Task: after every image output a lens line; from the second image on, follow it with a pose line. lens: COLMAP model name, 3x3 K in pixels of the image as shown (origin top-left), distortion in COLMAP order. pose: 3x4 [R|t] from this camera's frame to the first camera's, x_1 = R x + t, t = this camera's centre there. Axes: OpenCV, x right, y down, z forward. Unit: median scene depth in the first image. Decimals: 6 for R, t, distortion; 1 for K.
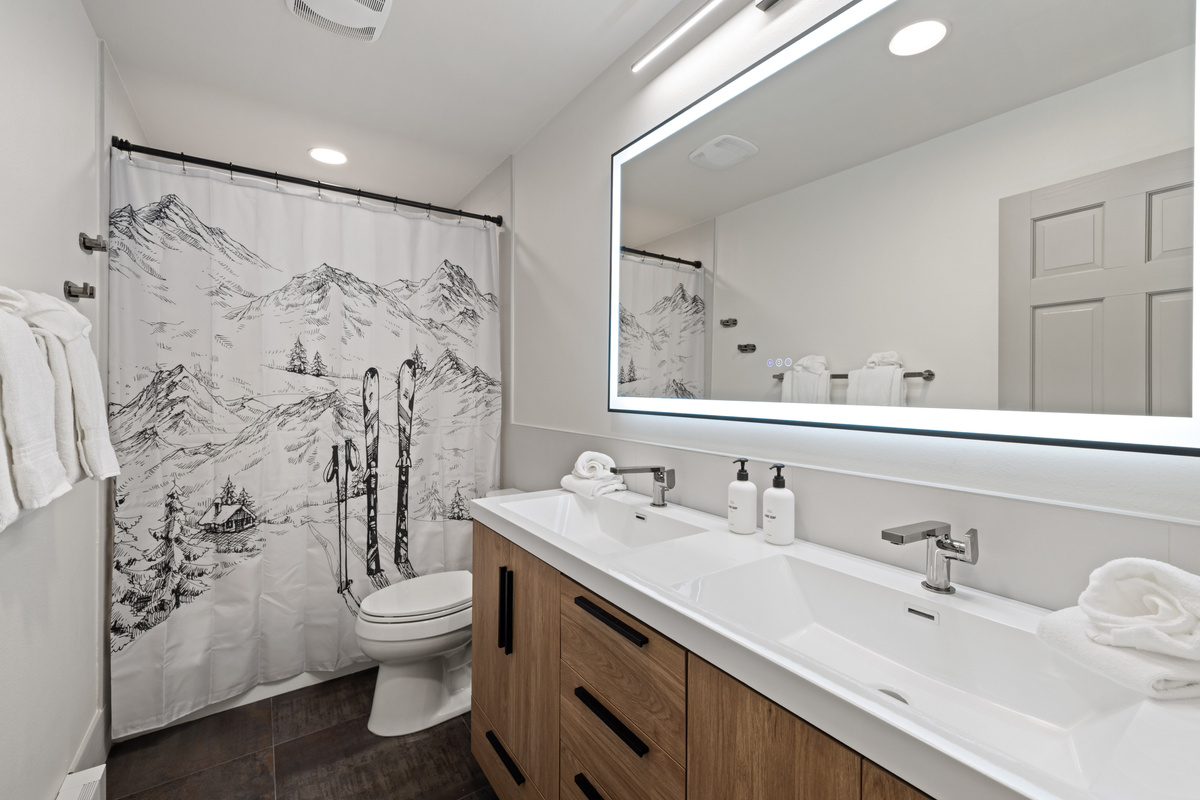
lens RADIAL K [[514.6, 0, 604.1], [0, 514.6, 393.6], [0, 0, 1]] dist [0.000592, 0.000274]
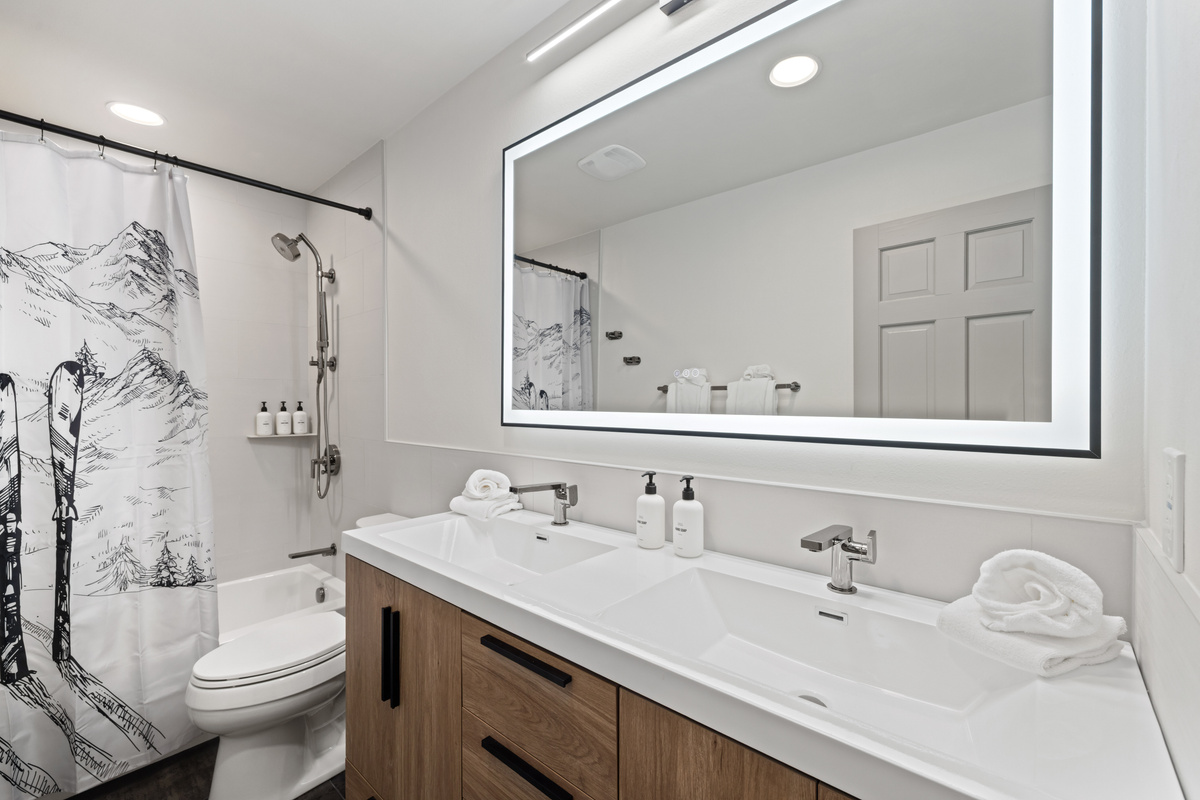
lens RADIAL K [[507.2, 0, 601.5], [0, 507.2, 407.3], [0, 0, 1]] dist [0.001021, 0.000196]
pose [[0.969057, -0.010900, 0.246597, -0.057884], [0.010307, 0.999940, 0.003692, -0.000518], [-0.246622, -0.001036, 0.969111, 0.090089]]
